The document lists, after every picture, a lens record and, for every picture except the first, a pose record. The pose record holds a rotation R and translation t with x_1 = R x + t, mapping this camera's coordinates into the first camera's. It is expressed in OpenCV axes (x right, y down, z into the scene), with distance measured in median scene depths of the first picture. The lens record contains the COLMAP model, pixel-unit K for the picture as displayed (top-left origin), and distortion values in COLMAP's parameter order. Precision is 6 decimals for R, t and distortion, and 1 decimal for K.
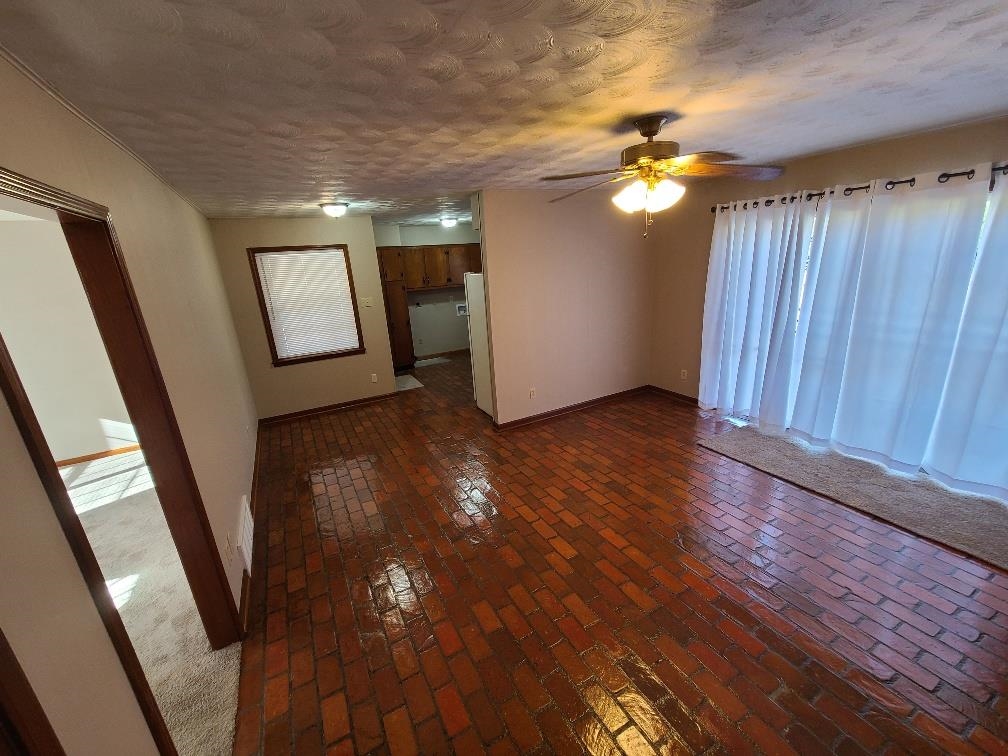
lens RADIAL K [[408.6, 0, 497.4], [0, 408.6, 380.3], [0, 0, 1]] dist [0.004096, -0.003857]
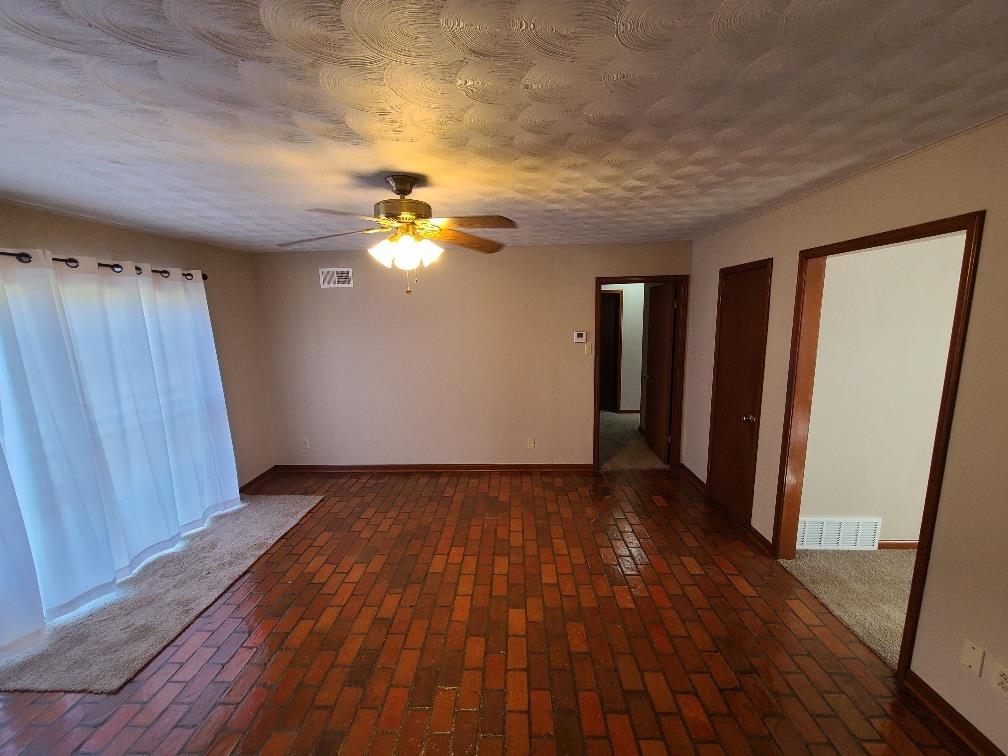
lens RADIAL K [[408.6, 0, 497.4], [0, 408.6, 380.3], [0, 0, 1]] dist [0.004096, -0.003857]
pose [[-0.858117, 0.008508, 0.513384, -0.267023], [0.224763, 0.905200, 0.360687, -0.399687], [-0.461647, 0.424901, -0.778679, 1.500856]]
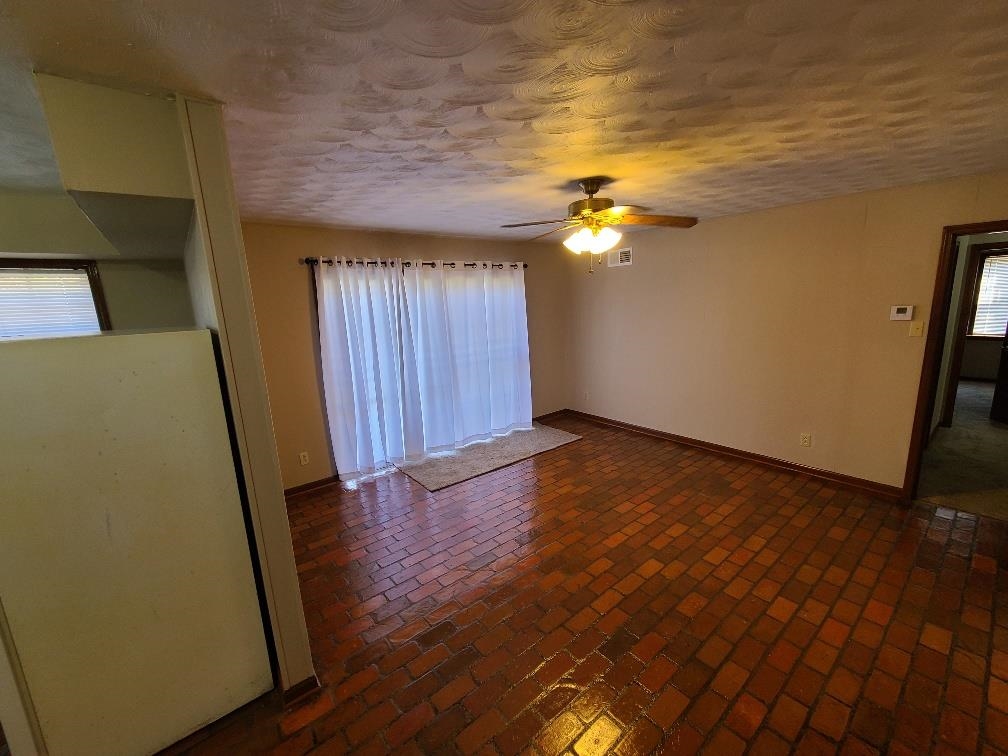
lens RADIAL K [[408.6, 0, 497.4], [0, 408.6, 380.3], [0, 0, 1]] dist [0.004096, -0.003857]
pose [[-0.180386, -0.110668, 0.977350, -0.691665], [0.334866, 0.927382, 0.166815, -0.301222], [-0.924838, 0.357373, -0.130228, 1.315606]]
